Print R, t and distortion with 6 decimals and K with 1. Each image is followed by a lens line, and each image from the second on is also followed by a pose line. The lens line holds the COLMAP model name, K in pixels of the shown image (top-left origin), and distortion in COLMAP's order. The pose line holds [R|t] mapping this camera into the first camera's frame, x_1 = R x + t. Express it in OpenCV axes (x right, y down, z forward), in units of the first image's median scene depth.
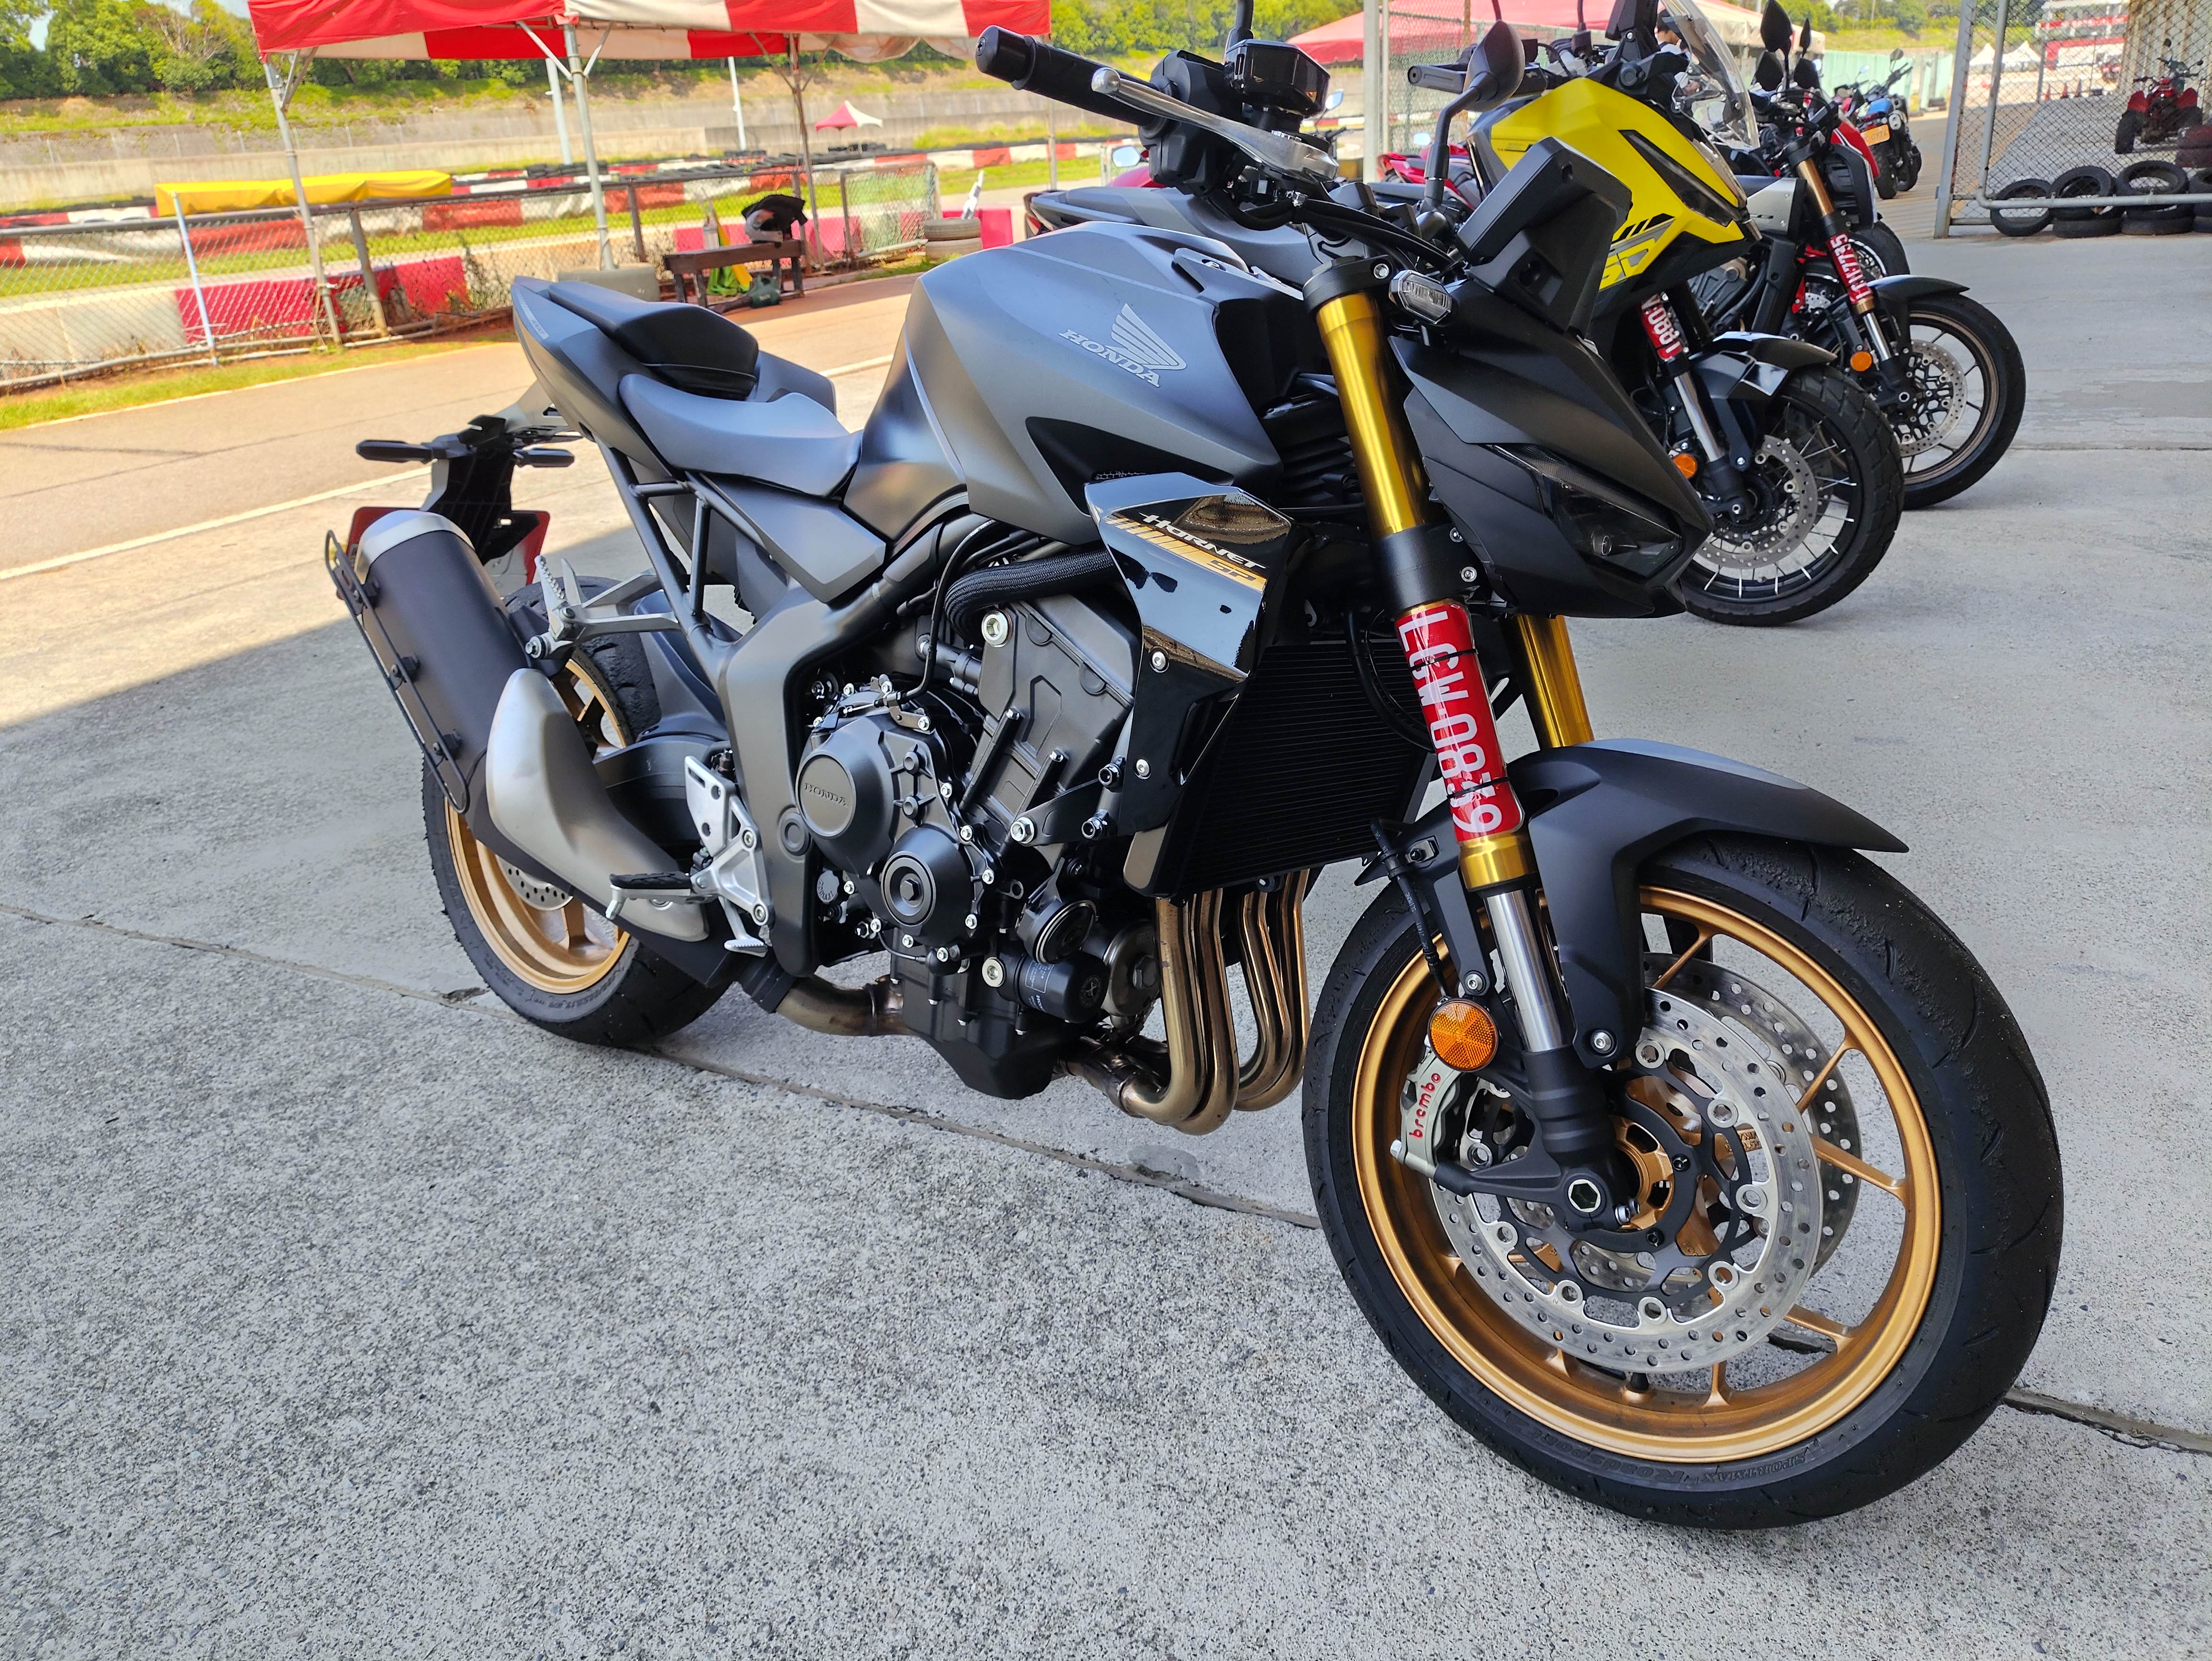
lens RADIAL K [[1740.9, 0, 1110.5], [0, 1740.9, 830.4], [0, 0, 1]] dist [-0.004990, -0.003369]
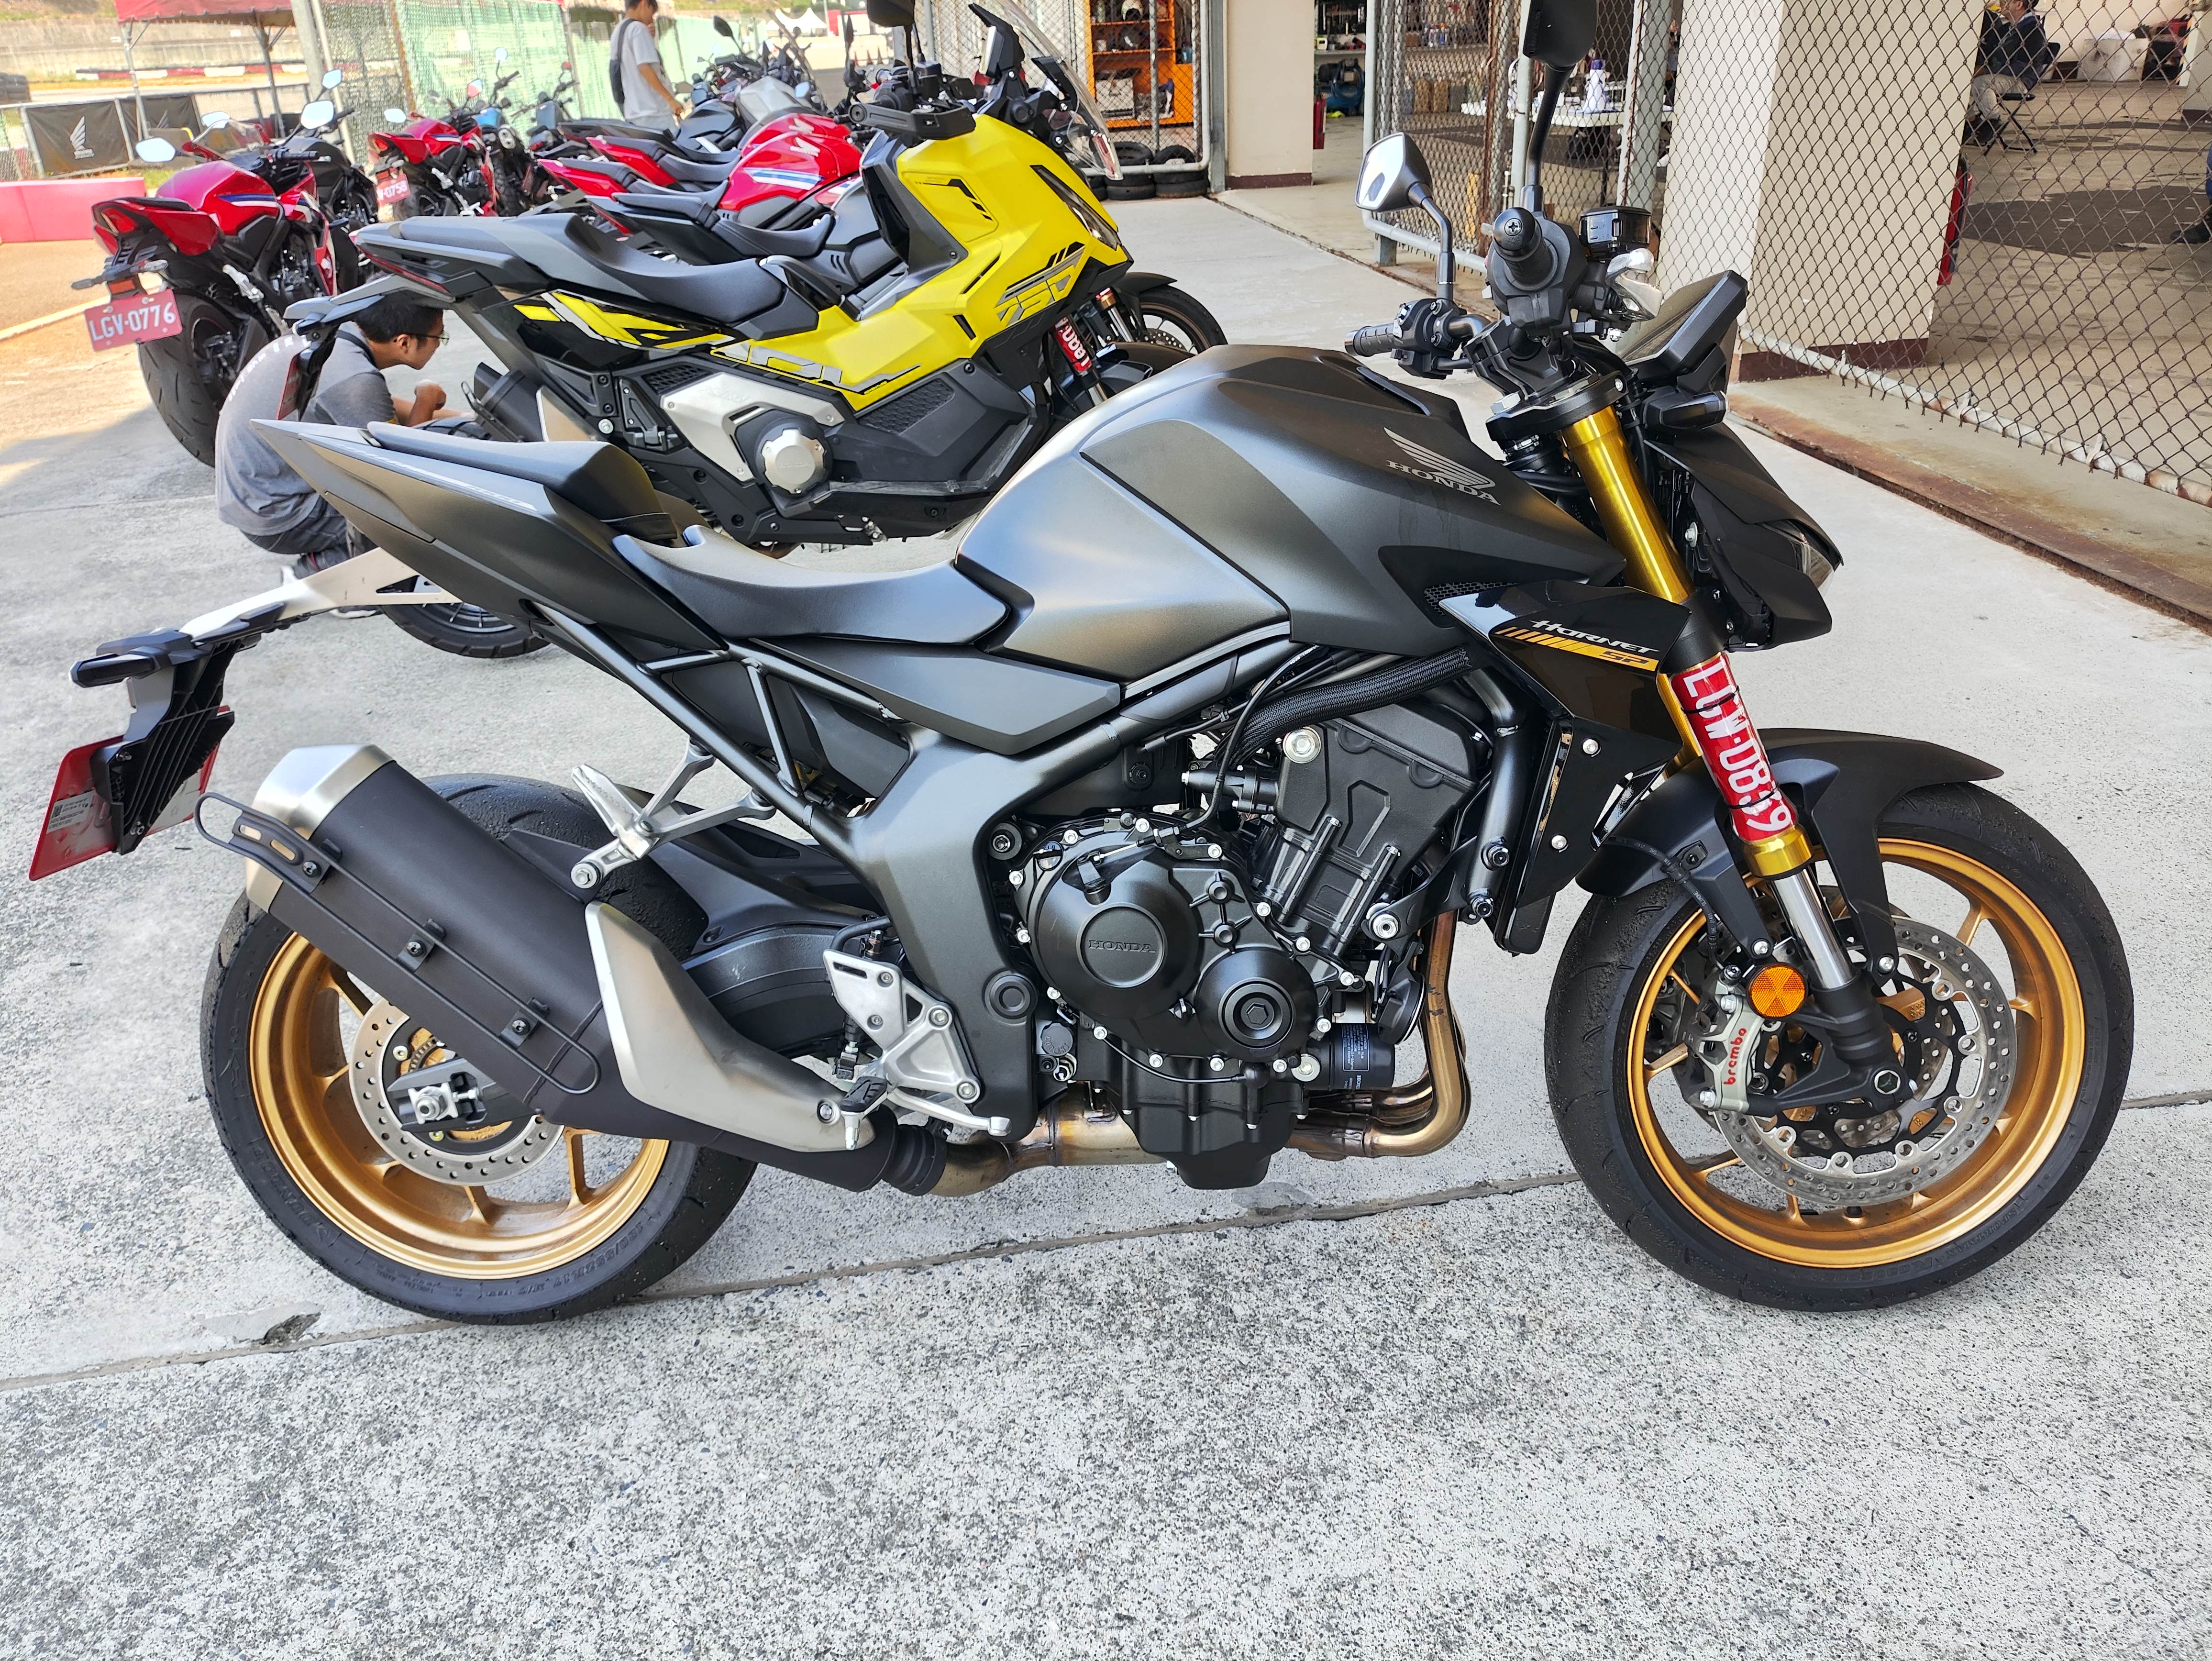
lens RADIAL K [[1740.9, 0, 1114.1], [0, 1740.9, 831.2], [0, 0, 1]] dist [-0.004990, -0.003369]
pose [[0.790669, -0.230545, 0.567179, -0.661058], [0.215281, 0.971925, 0.094954, -0.165642], [-0.573146, 0.047026, 0.818103, 0.193346]]
